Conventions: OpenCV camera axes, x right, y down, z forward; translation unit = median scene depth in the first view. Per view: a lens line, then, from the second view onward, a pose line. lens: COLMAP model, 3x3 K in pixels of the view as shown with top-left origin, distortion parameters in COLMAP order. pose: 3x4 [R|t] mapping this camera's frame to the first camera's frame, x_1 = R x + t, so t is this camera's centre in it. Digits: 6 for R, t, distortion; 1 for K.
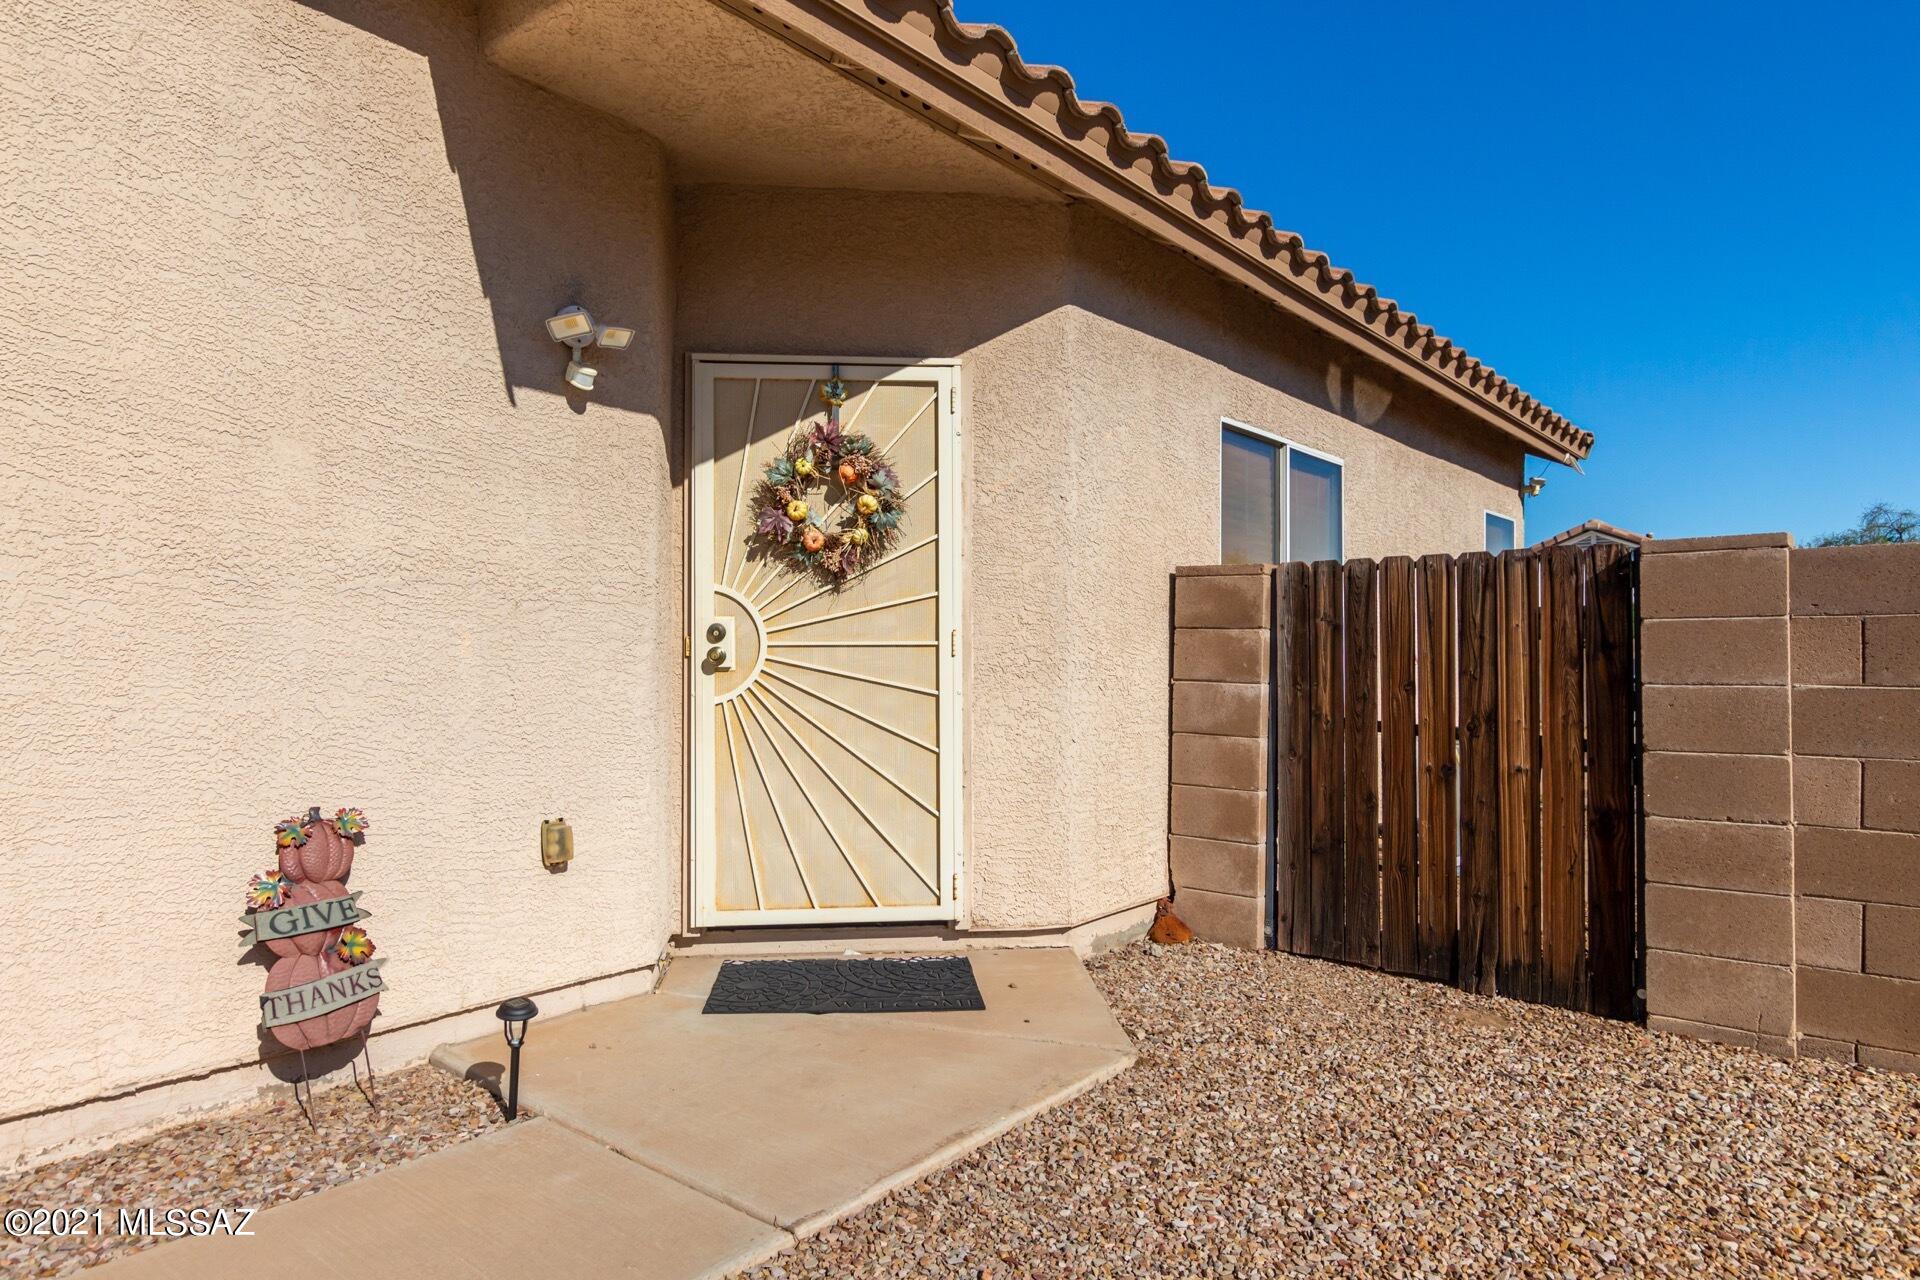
lens RADIAL K [[1163.2, 0, 963.3], [0, 1163.2, 642.9], [0, 0, 1]] dist [0.004228, -0.000890]
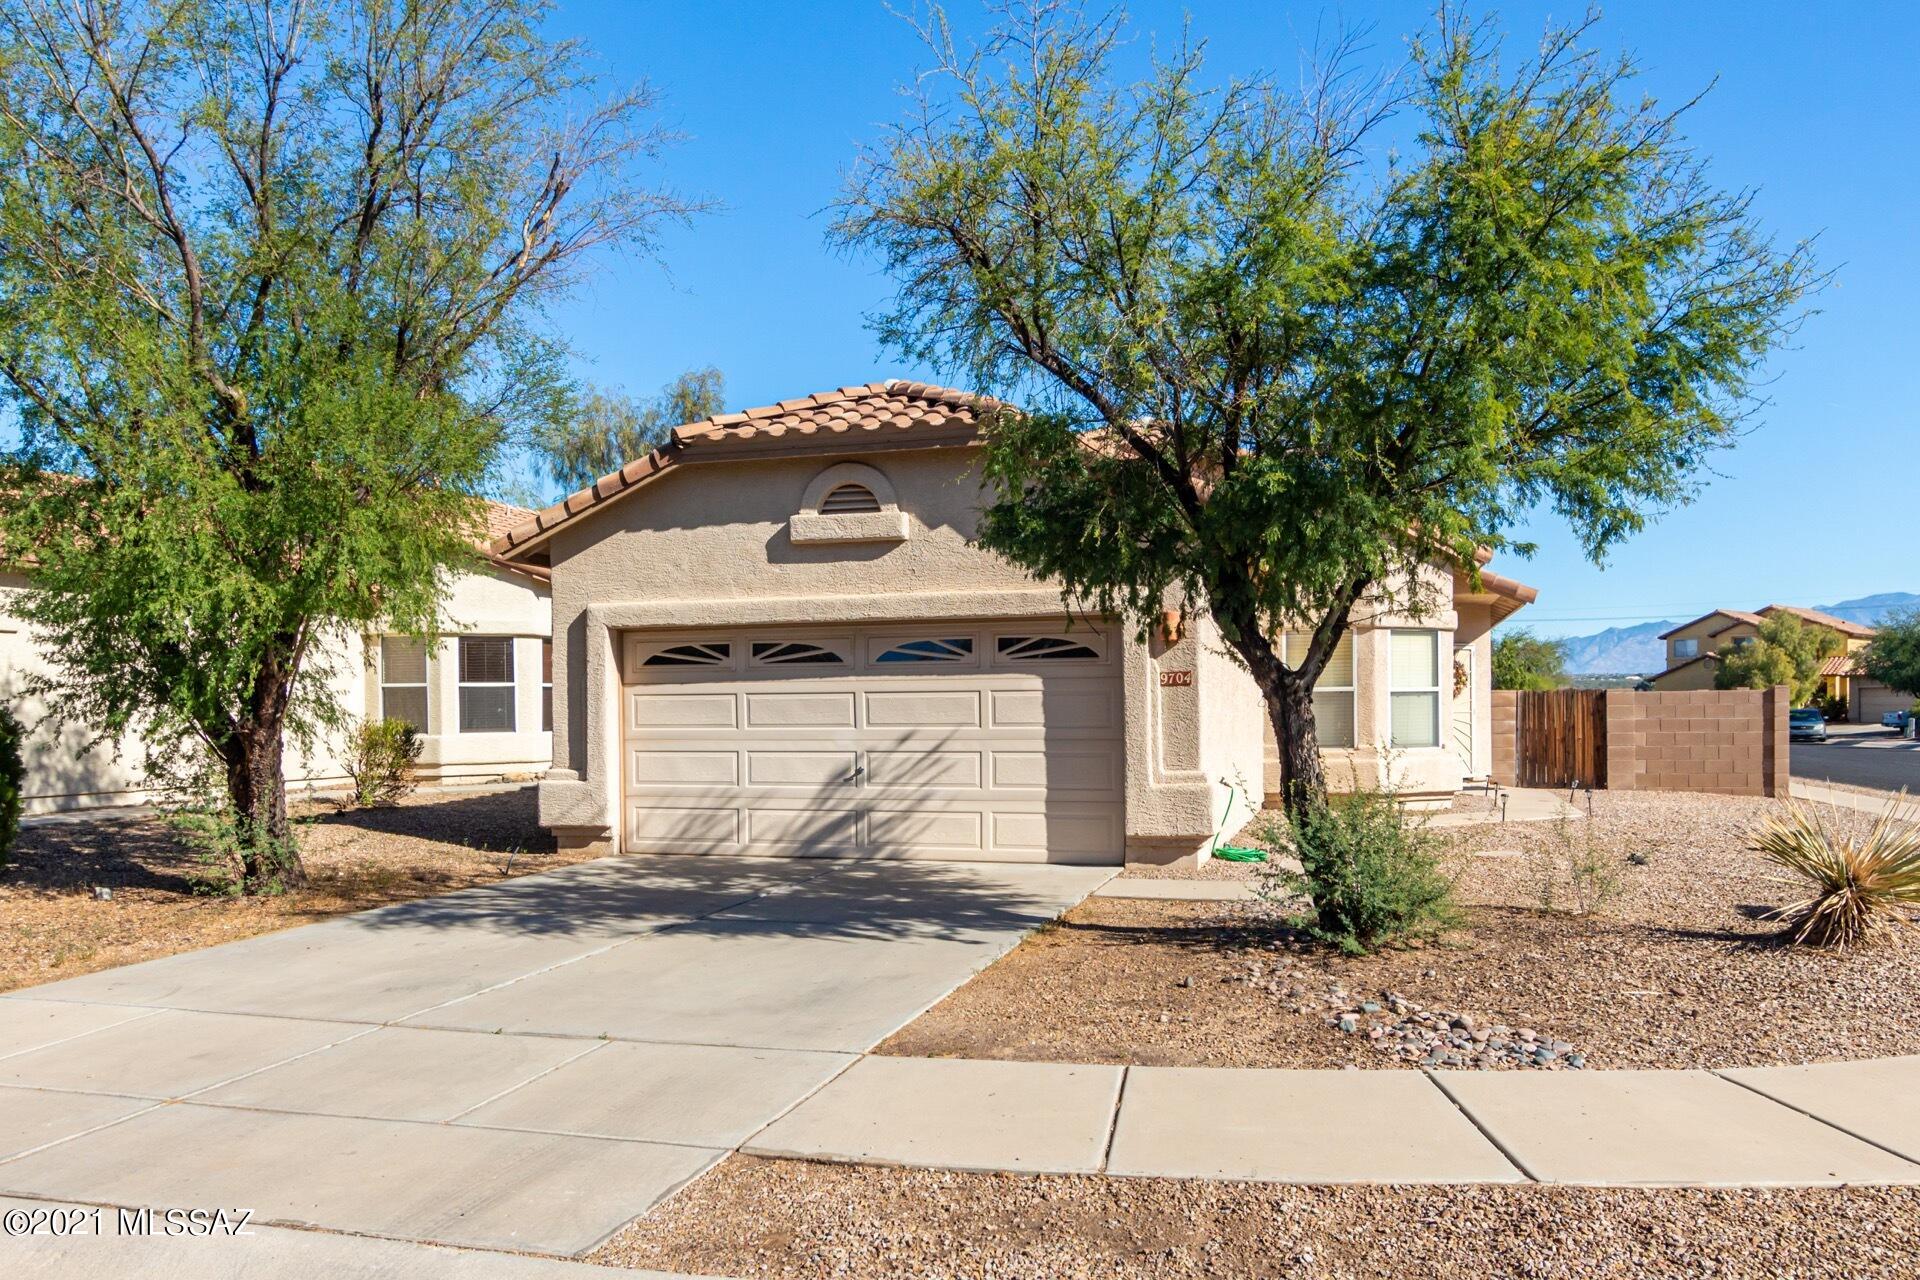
lens RADIAL K [[1391.9, 0, 968.7], [0, 1391.9, 727.3], [0, 0, 1]] dist [0.010050, 0.004395]
pose [[0.922051, -0.014615, 0.386792, -3.671462], [0.004183, 0.999605, 0.027799, -0.091135], [-0.387046, -0.024014, 0.921748, -2.965309]]
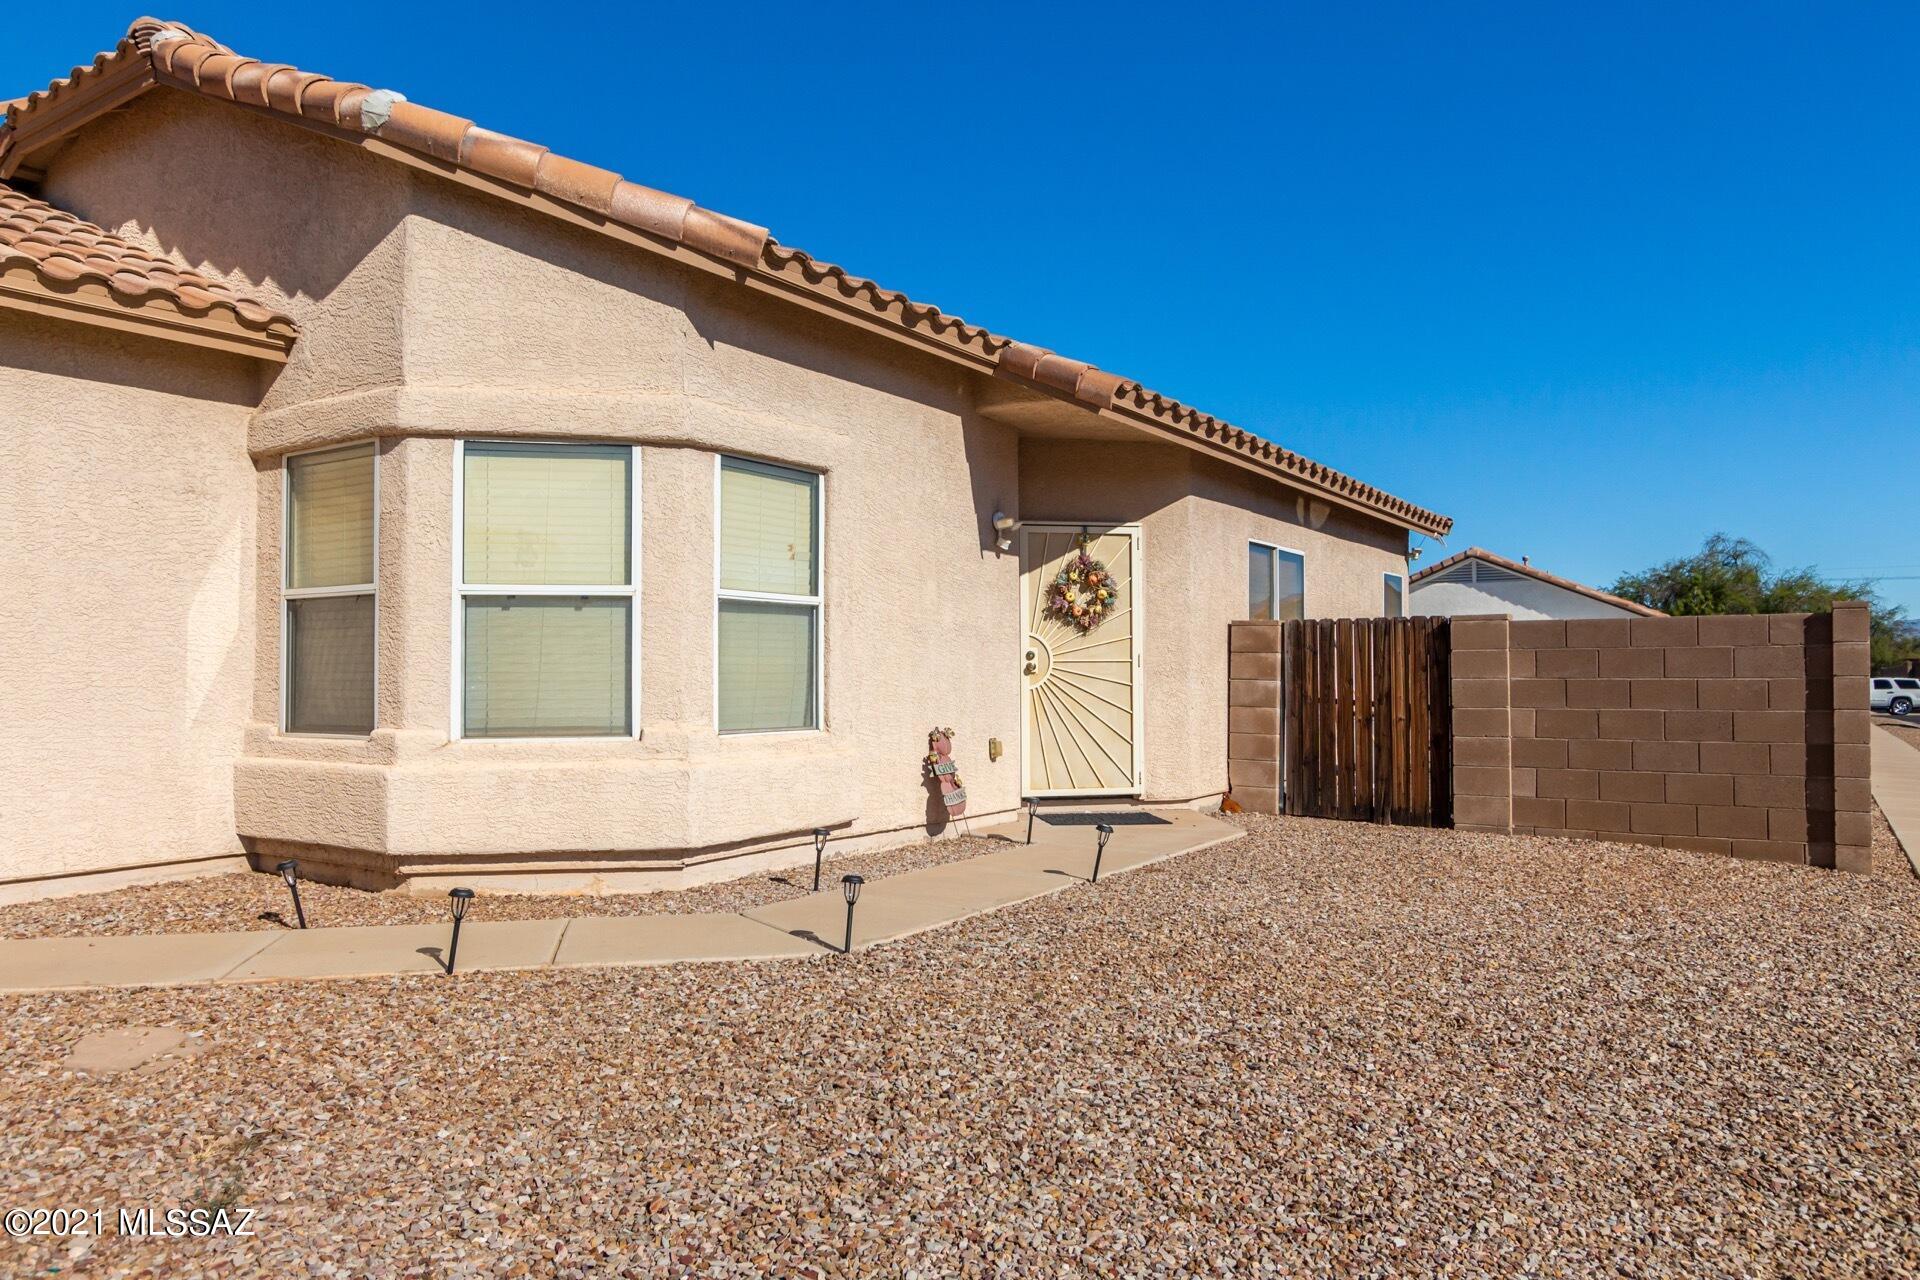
lens RADIAL K [[1276.1, 0, 961.2], [0, 1276.1, 640.9], [0, 0, 1]] dist [-0.003103, -0.002228]
pose [[0.994626, 0.001695, 0.103517, -0.563556], [-0.000526, 0.999936, -0.011321, -0.008591], [-0.103530, 0.011206, 0.994563, -1.238123]]
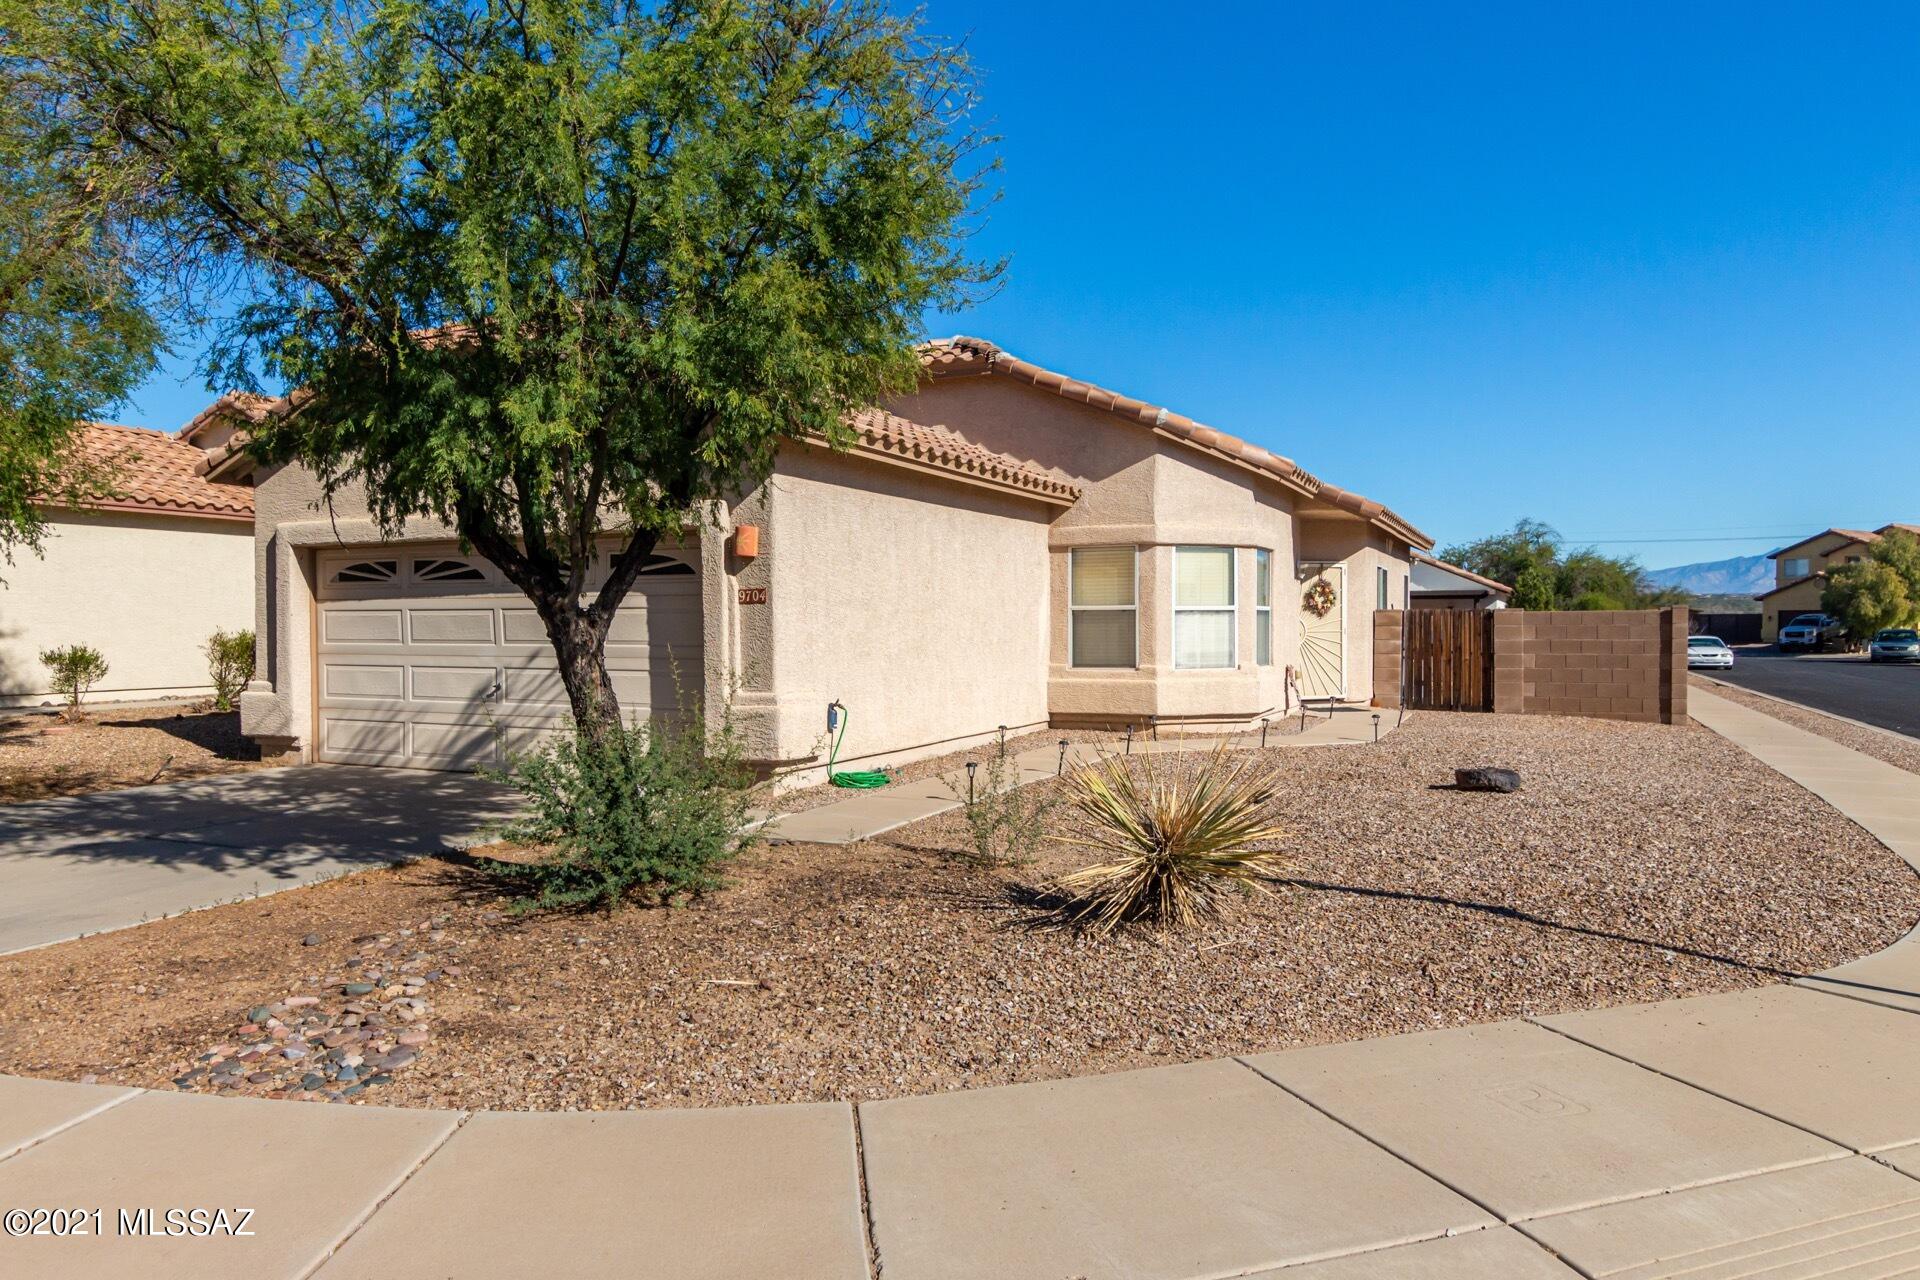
lens RADIAL K [[1252.8, 0, 960.0], [0, 1252.8, 640.0], [0, 0, 1]] dist [0.004997, 0.001071]
pose [[0.969479, -0.007074, 0.245072, -2.434322], [0.000248, 0.999611, 0.027873, -0.092472], [-0.245174, -0.026961, 0.969104, -2.986822]]
